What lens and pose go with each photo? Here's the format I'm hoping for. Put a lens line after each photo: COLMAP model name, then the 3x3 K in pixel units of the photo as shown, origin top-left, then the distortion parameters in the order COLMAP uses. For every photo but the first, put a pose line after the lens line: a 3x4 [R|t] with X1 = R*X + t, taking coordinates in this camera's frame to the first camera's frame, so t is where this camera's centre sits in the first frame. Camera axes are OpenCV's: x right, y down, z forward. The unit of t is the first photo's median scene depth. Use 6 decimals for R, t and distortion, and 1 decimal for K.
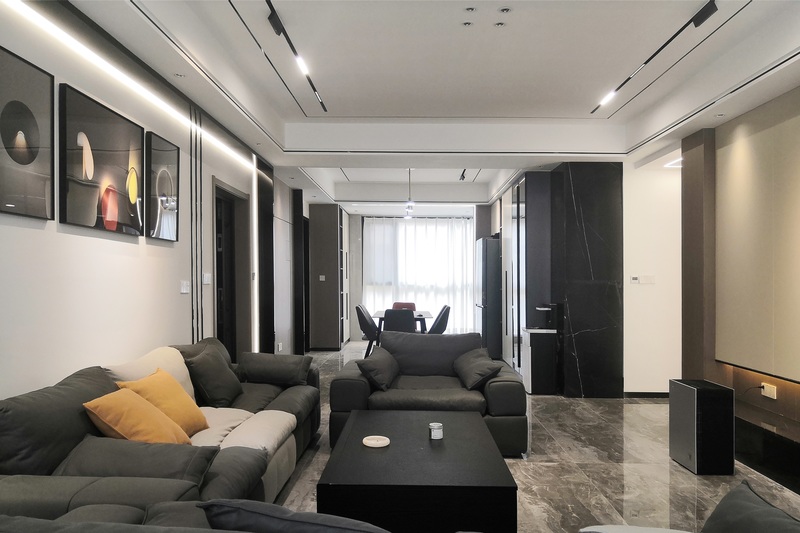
lens RADIAL K [[623.4, 0, 399.8], [0, 623.4, 272.1], [0, 0, 1]] dist [0.002185, 0.000038]
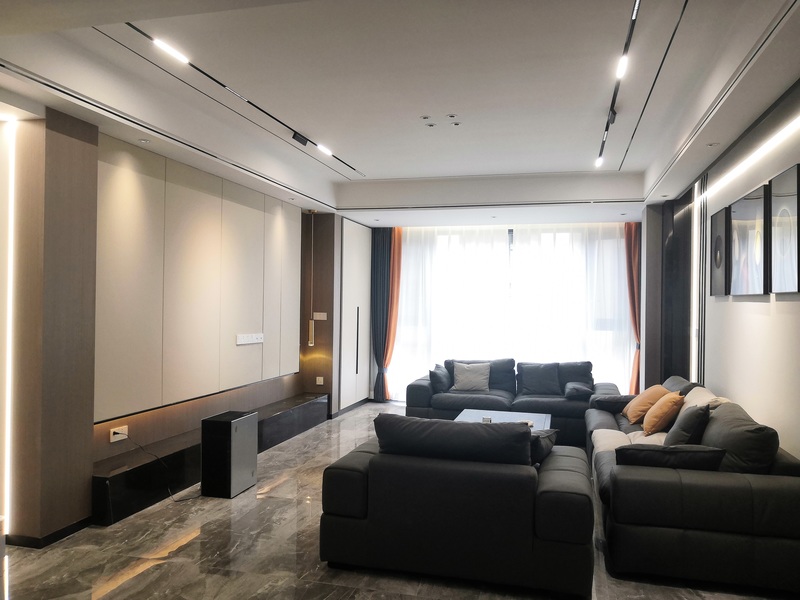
lens RADIAL K [[617.0, 0, 400.2], [0, 617.0, 302.2], [0, 0, 1]] dist [-0.007310, -0.000707]
pose [[-0.970252, -0.008666, 0.241941, -0.043259], [-0.012860, 0.999793, -0.015759, 0.007993], [-0.241755, -0.018402, -0.970163, 1.700317]]
